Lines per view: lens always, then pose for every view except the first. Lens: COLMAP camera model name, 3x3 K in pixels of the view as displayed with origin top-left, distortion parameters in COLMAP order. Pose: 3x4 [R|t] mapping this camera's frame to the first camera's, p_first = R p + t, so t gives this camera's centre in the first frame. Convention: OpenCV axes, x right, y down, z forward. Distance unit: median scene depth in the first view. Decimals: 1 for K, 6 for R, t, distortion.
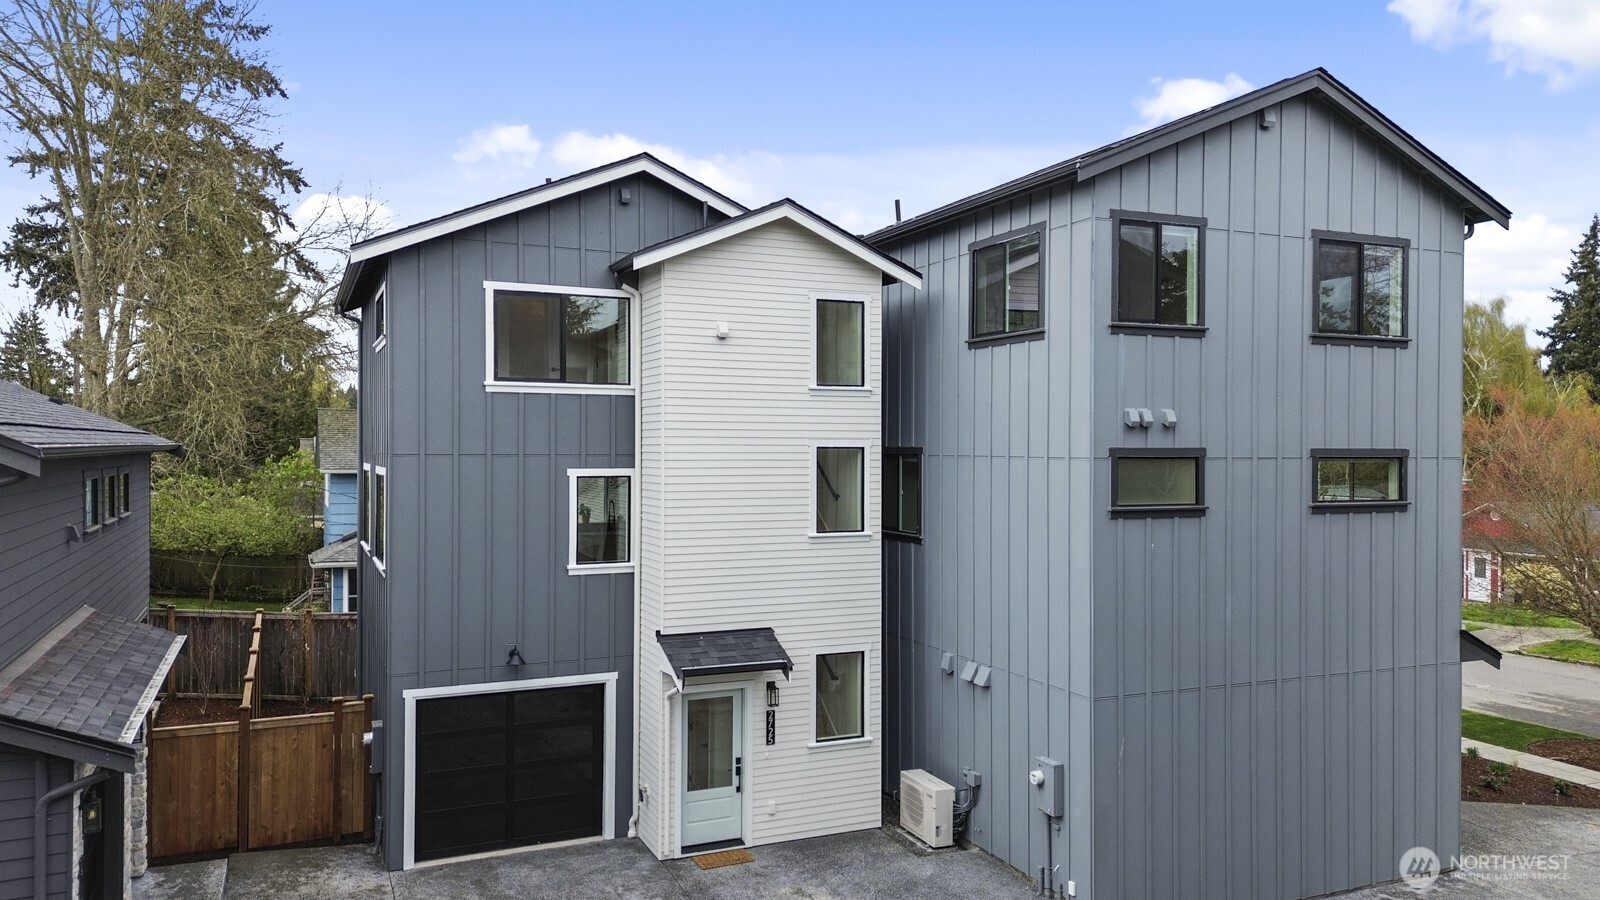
lens RADIAL K [[1143.7, 0, 792.9], [0, 1143.7, 450.3], [0, 0, 1]] dist [0.074870, -0.066788]
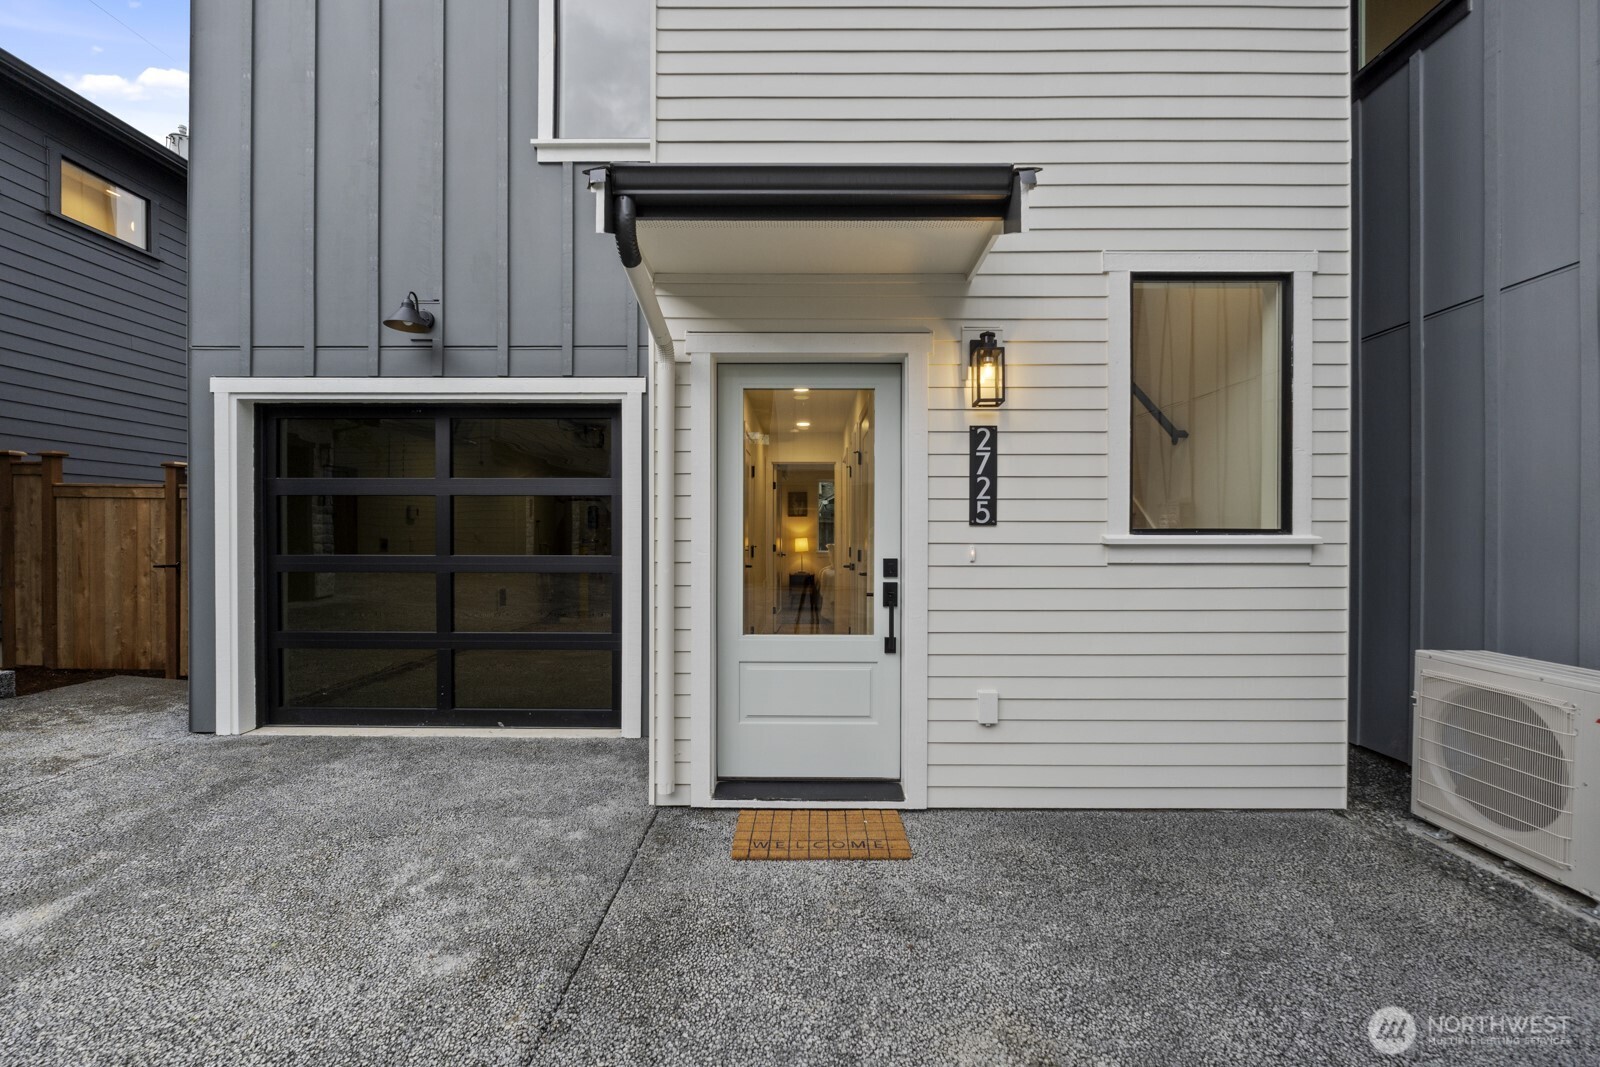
lens RADIAL K [[668.1, 0, 798.9], [0, 668.1, 537.1], [0, 0, 1]] dist [-0.007187, -0.001565]
pose [[0.909624, 0.001942, -0.415429, 0.013433], [-0.002372, 0.999997, -0.000520, 0.261396], [0.415427, 0.001458, 0.909626, 0.799479]]
